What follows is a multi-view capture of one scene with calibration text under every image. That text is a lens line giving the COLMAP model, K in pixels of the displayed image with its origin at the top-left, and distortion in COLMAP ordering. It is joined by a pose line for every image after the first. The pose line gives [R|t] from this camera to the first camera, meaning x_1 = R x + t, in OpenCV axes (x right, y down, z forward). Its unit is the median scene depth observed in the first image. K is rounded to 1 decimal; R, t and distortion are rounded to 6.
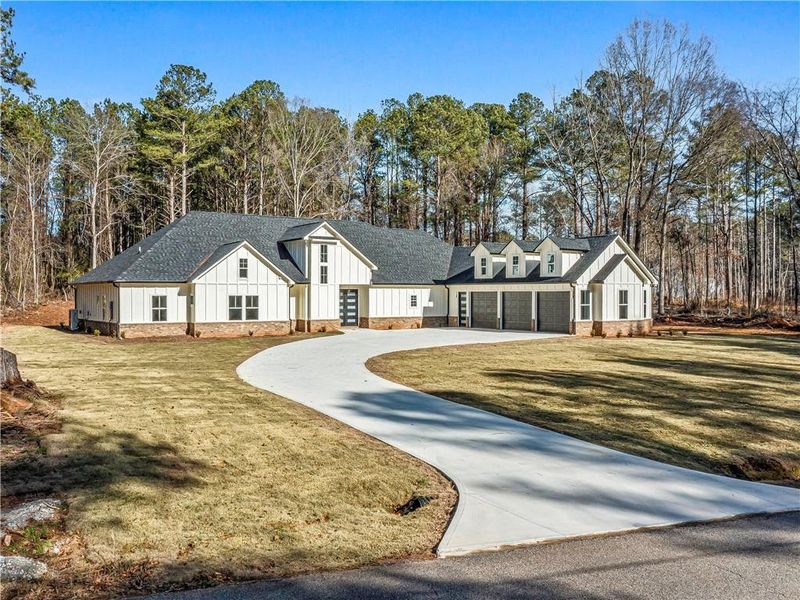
lens RADIAL K [[743.9, 0, 400.0], [0, 743.9, 300.0], [0, 0, 1]] dist [-0.005510, 0.012176]
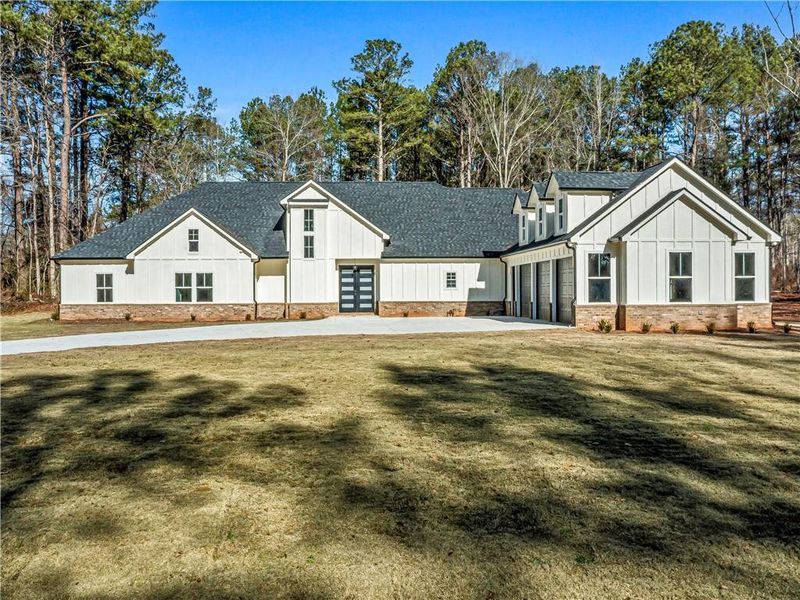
lens RADIAL K [[743.9, 0, 400.0], [0, 743.9, 300.0], [0, 0, 1]] dist [-0.005510, 0.012176]
pose [[0.849022, 0.000346, -0.528357, 0.412722], [0.000831, 0.999998, 0.001990, 0.022210], [0.528356, -0.002129, 0.849020, 0.384997]]
